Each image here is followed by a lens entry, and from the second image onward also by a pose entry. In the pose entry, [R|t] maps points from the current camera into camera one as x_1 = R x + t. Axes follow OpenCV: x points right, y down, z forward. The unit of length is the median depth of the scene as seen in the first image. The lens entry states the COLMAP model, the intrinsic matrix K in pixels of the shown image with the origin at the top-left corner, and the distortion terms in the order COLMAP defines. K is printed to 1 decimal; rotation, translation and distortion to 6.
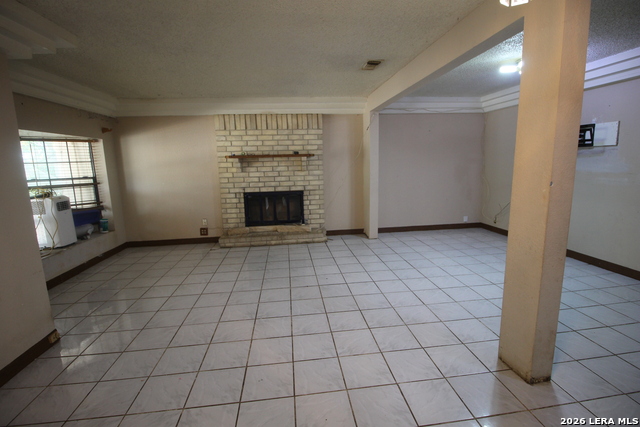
lens RADIAL K [[301.0, 0, 324.7], [0, 301.0, 213.8], [0, 0, 1]] dist [-0.016376, -0.003181]
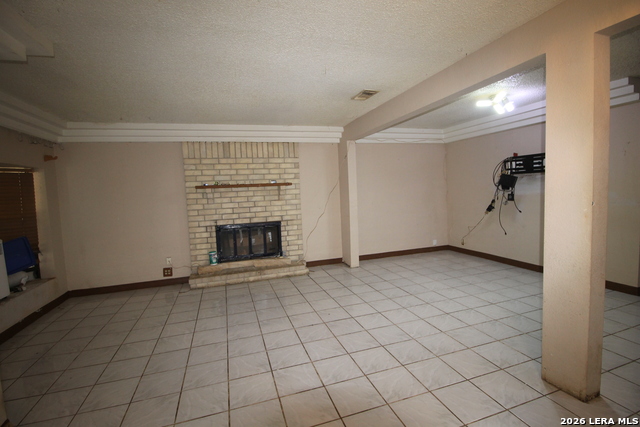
lens RADIAL K [[301.0, 0, 315.6], [0, 301.0, 210.9], [0, 0, 1]] dist [-0.016376, -0.003181]
pose [[0.981388, -0.031353, 0.189457, -0.148596], [0.051679, 0.993305, -0.103315, -0.005071], [-0.184949, 0.111183, 0.976439, 0.052344]]
